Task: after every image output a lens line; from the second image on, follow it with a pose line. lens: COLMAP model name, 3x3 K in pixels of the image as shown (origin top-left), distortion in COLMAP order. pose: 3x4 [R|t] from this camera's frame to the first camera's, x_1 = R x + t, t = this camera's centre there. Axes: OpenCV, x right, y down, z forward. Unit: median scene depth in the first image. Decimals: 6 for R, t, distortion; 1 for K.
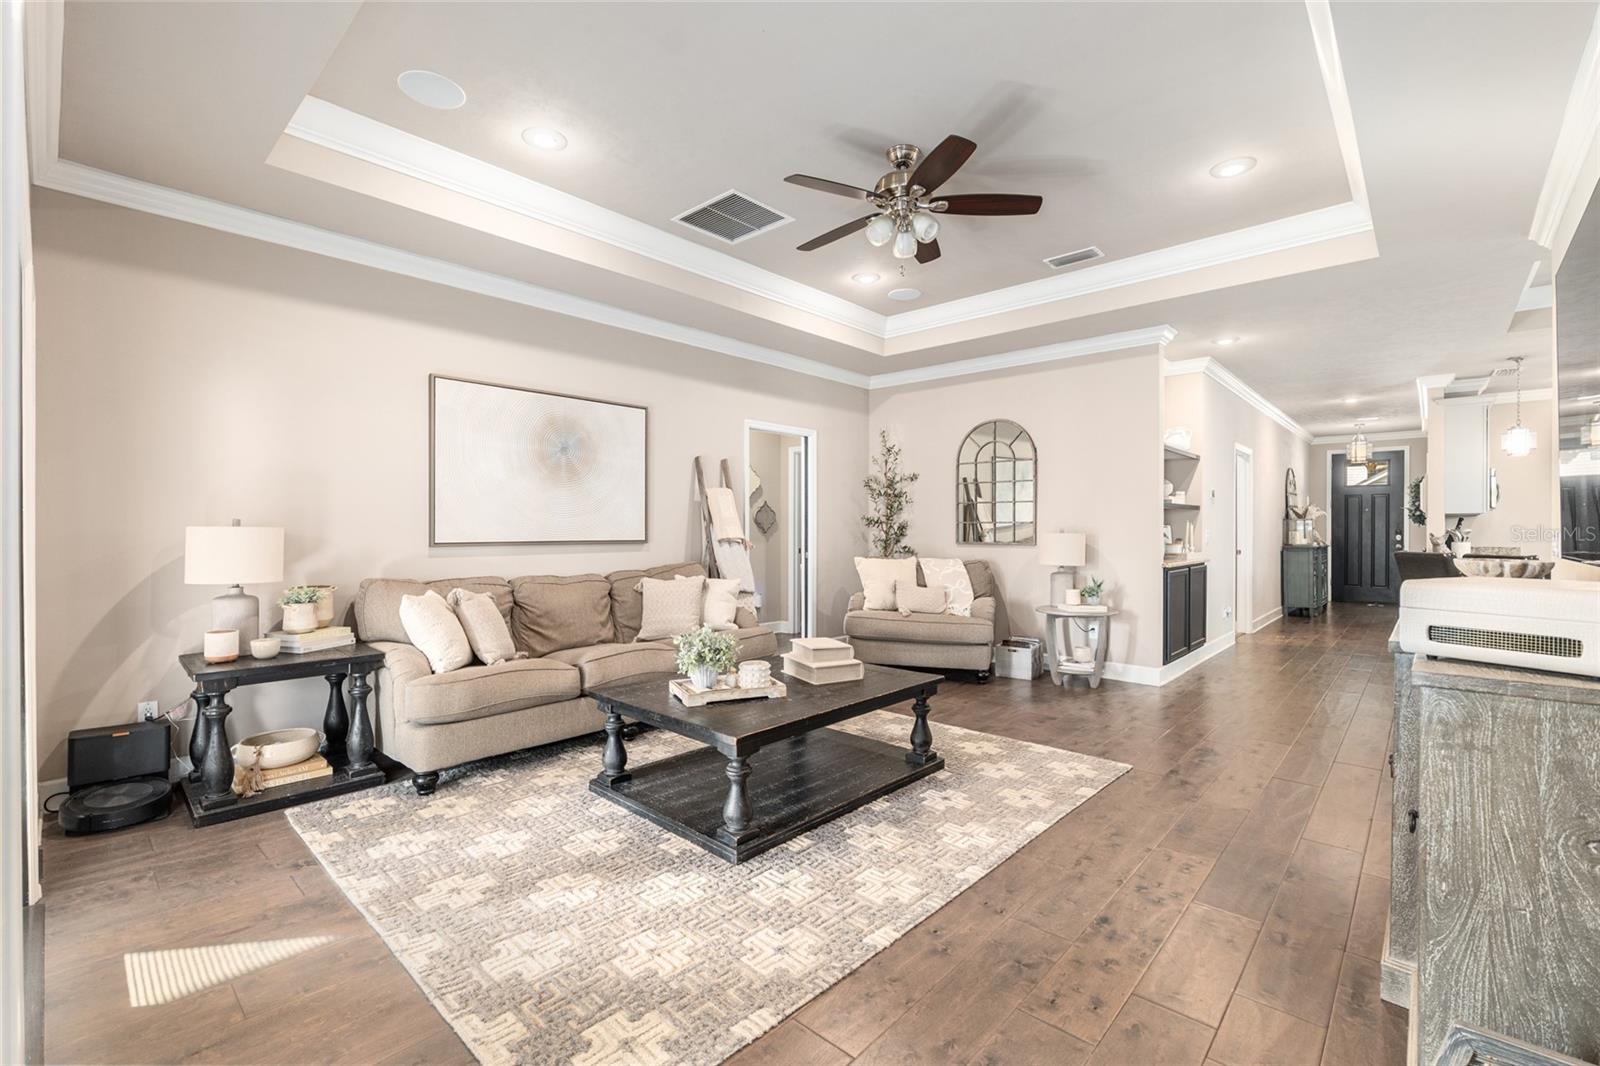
lens RADIAL K [[688.9, 0, 800.0], [0, 688.9, 533.0], [0, 0, 1]] dist [0.000154, -0.000077]
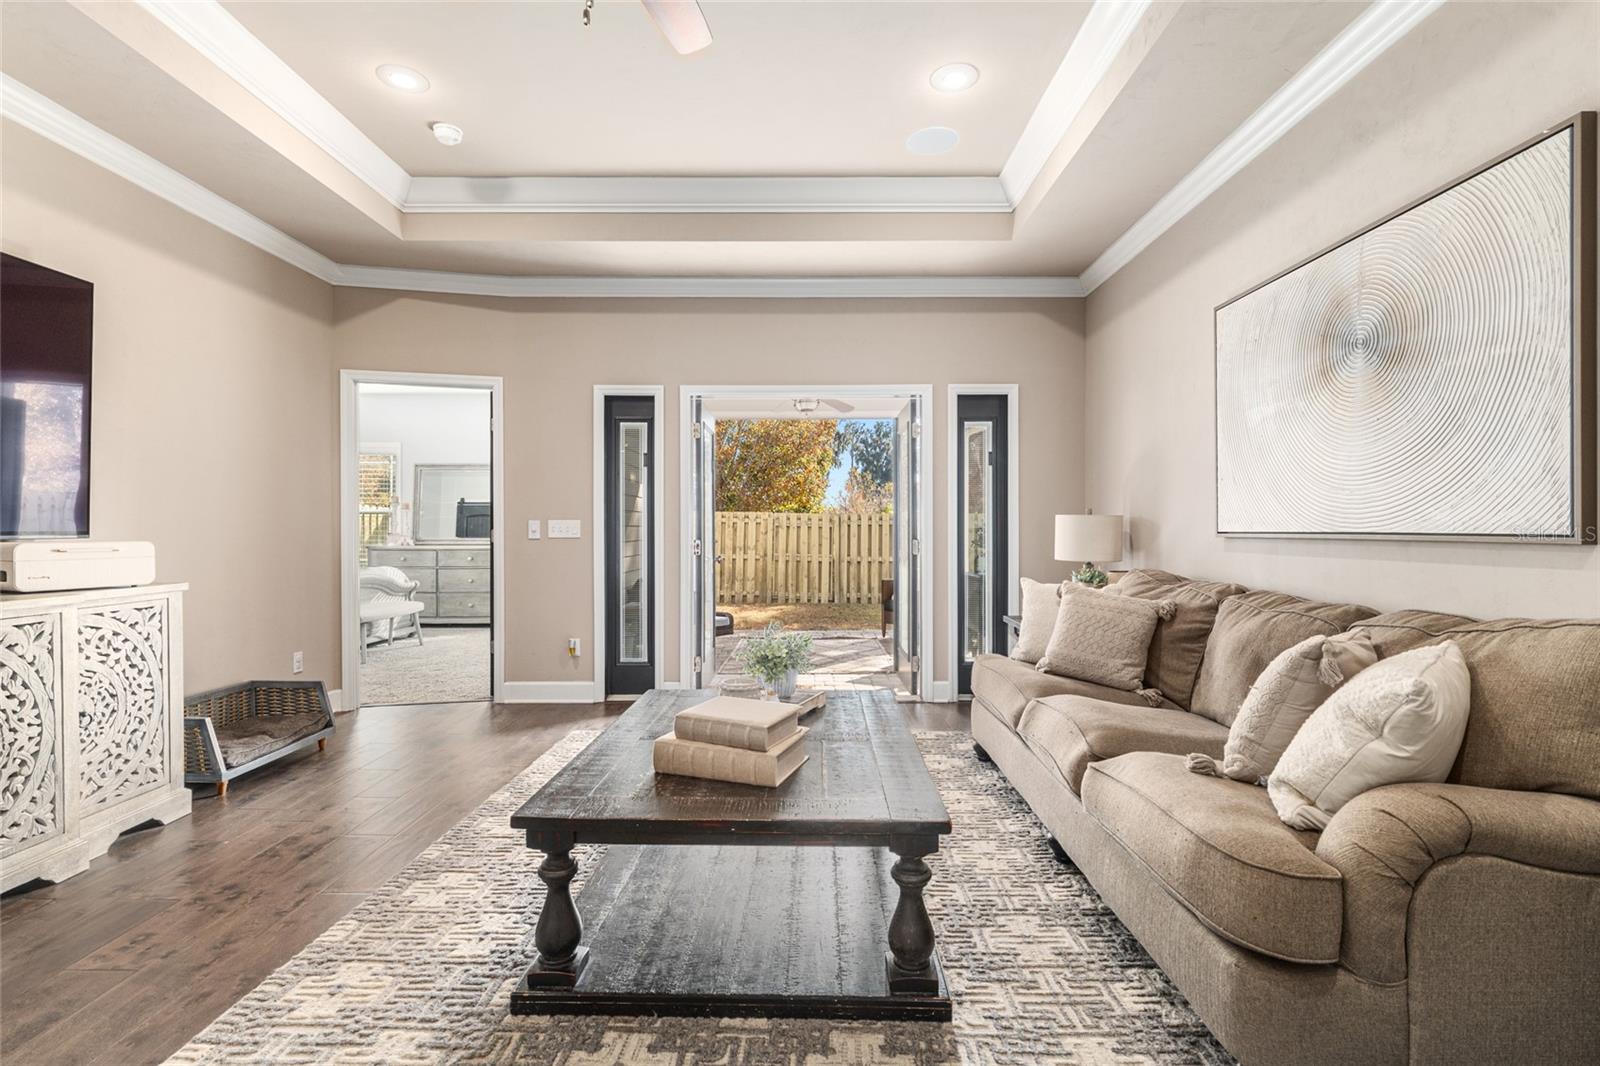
lens RADIAL K [[727.8, 0, 800.0], [0, 727.8, 533.0], [0, 0, 1]] dist [0.000712, -0.000542]
pose [[-0.739670, 0.003880, -0.672959, 0.266847], [-0.003460, 0.999948, 0.009568, 0.007390], [0.672961, 0.009406, -0.739618, 1.010591]]
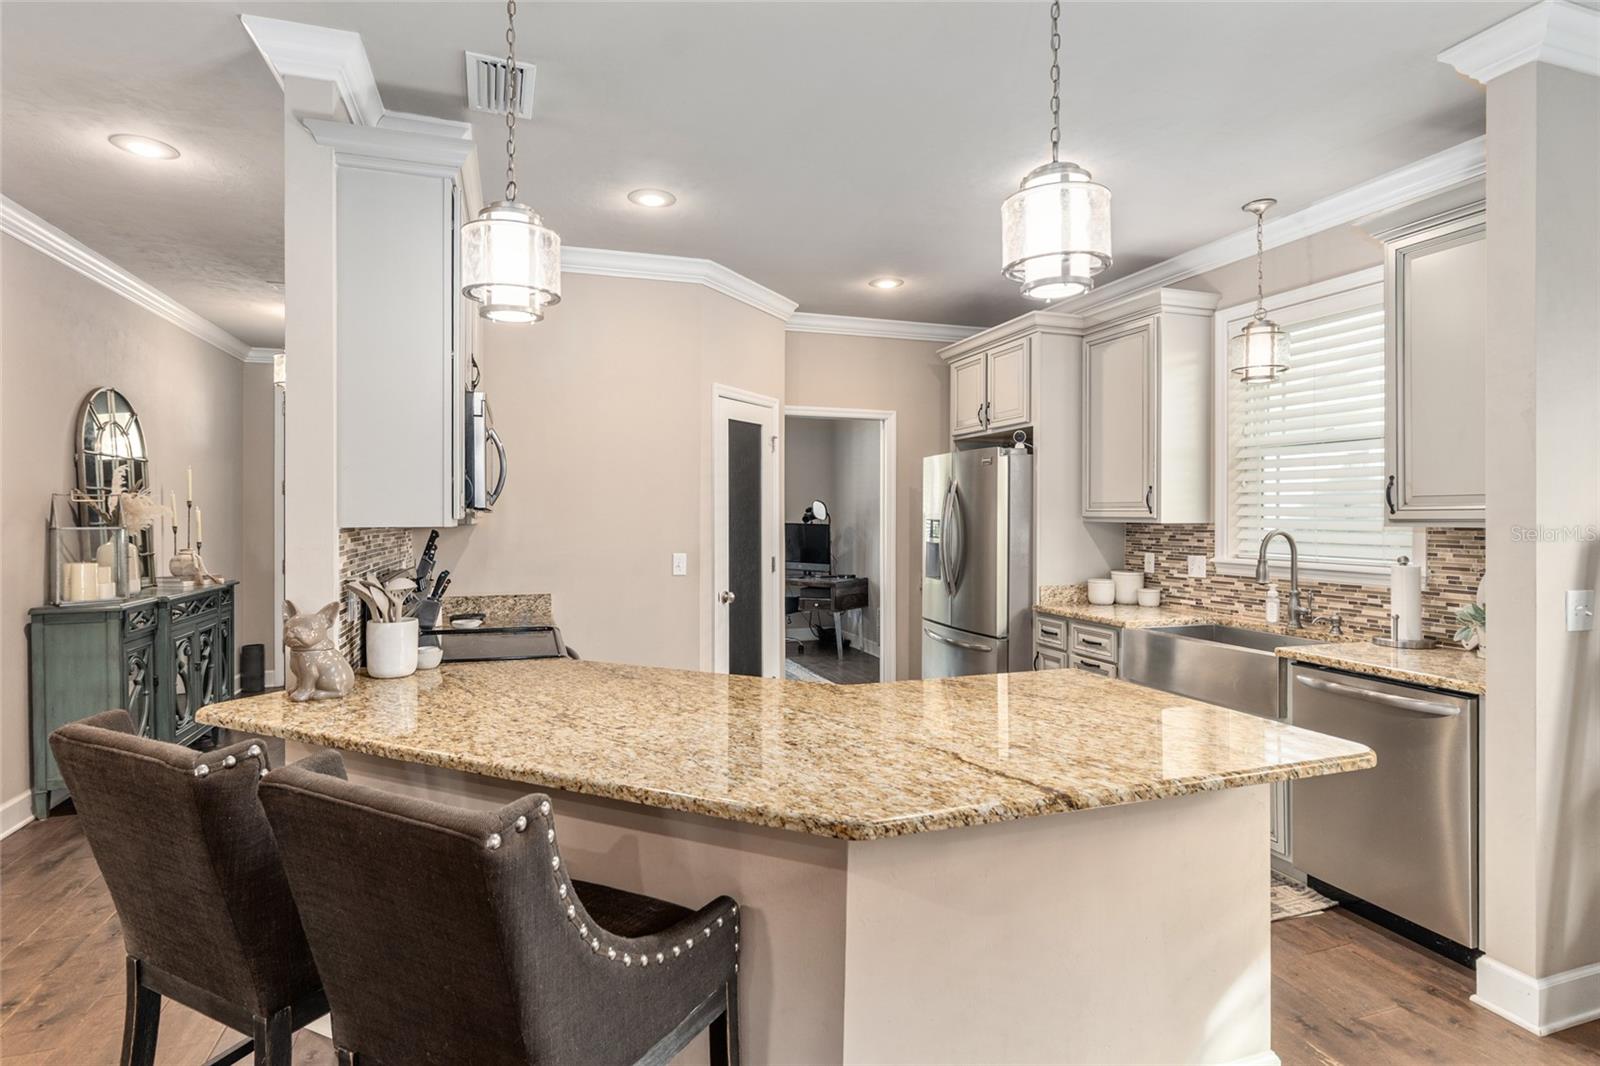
lens RADIAL K [[813.8, 0, 795.2], [0, 813.8, 515.5], [0, 0, 1]] dist [0.001958, -0.000014]
pose [[0.482374, -0.001580, 0.875964, 0.996108], [0.006236, 0.999979, -0.001630, -0.043315], [-0.875943, 0.006249, 0.482374, 0.914312]]
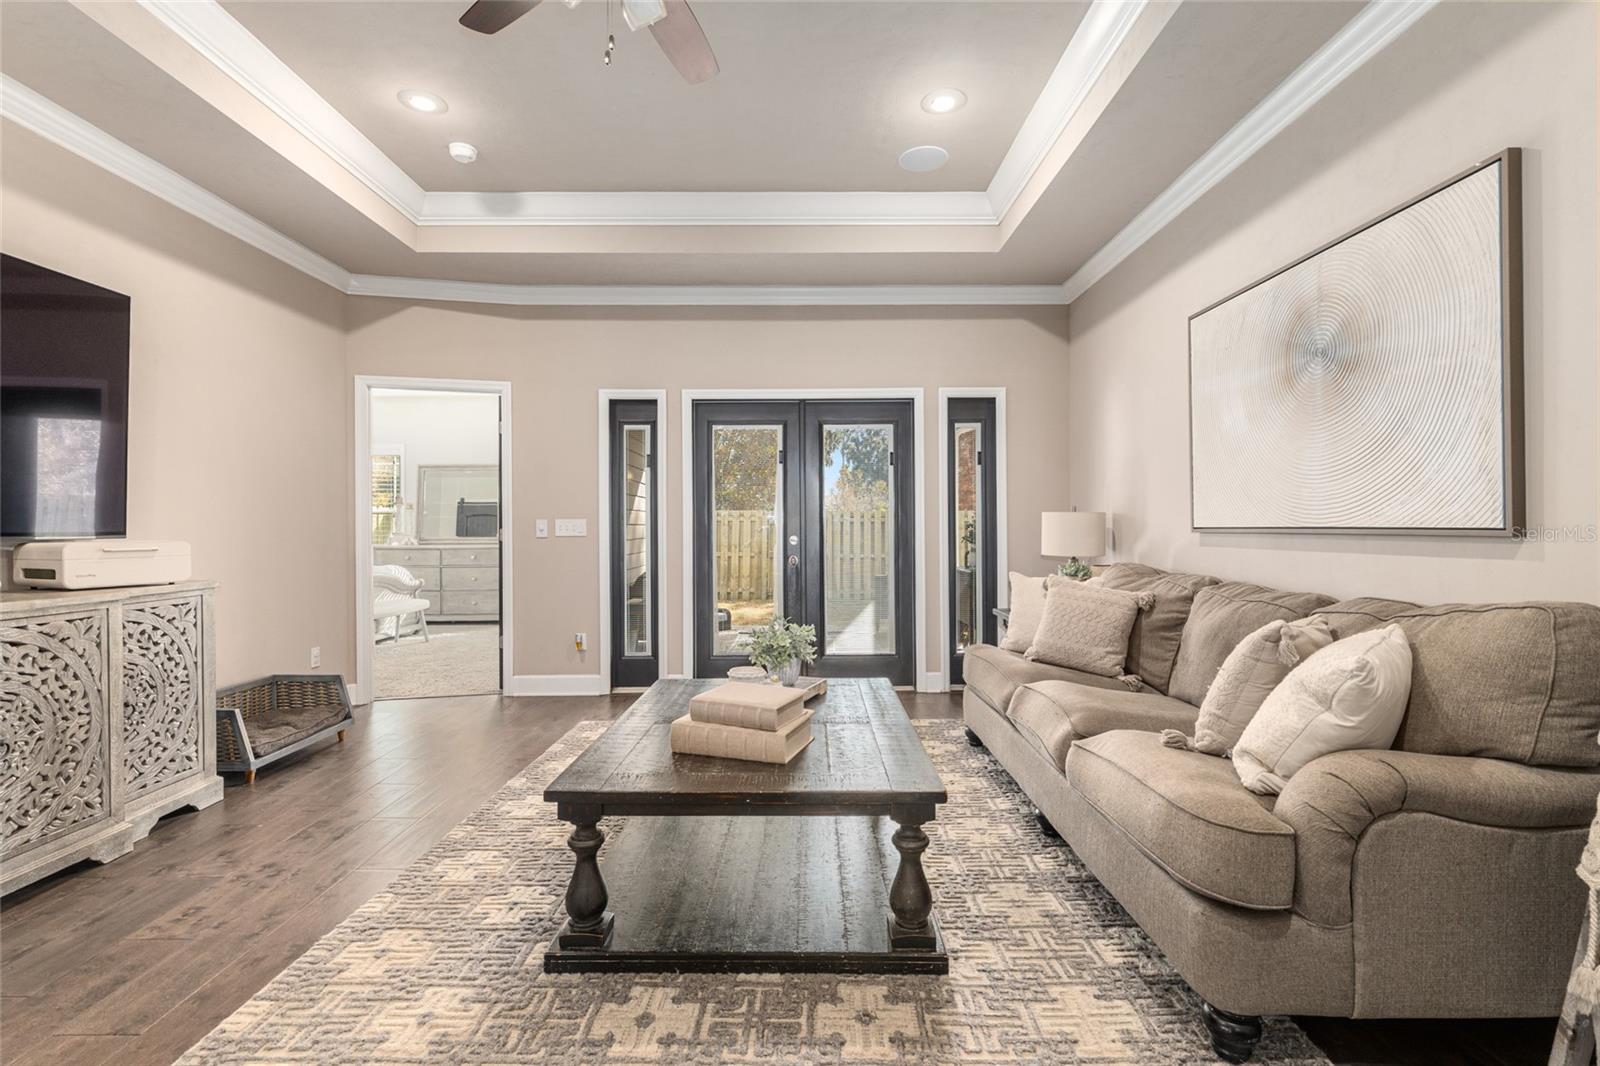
lens RADIAL K [[719.9, 0, 799.8], [0, 719.9, 526.8], [0, 0, 1]] dist [-0.000350, -0.000153]
pose [[-0.732319, 0.003258, -0.680954, 0.291637], [0.001056, 0.999993, 0.003650, 0.007857], [0.680961, 0.001954, -0.732317, 1.026051]]
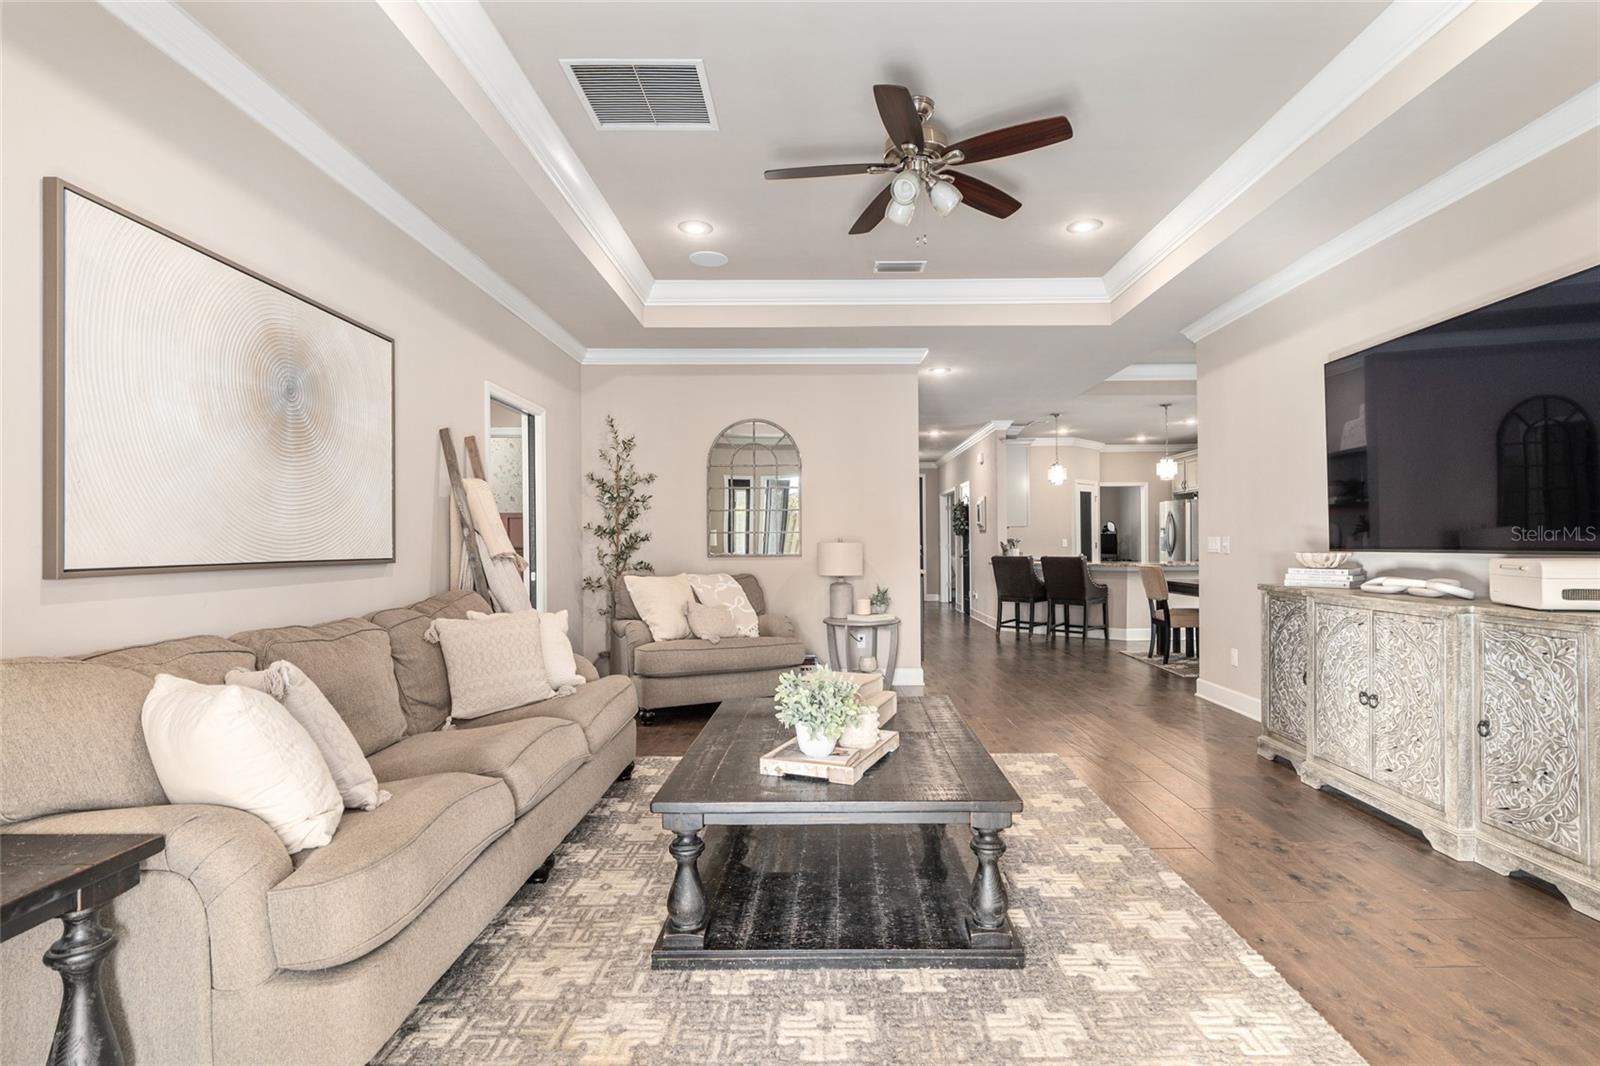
lens RADIAL K [[751.6, 0, 825.8], [0, 751.6, 540.6], [0, 0, 1]] dist [0.001757, 0.000762]
pose [[0.731670, -0.005372, 0.681638, -0.396779], [0.014386, 0.999868, -0.007562, 0.005338], [-0.681508, 0.015339, 0.731650, 0.257331]]
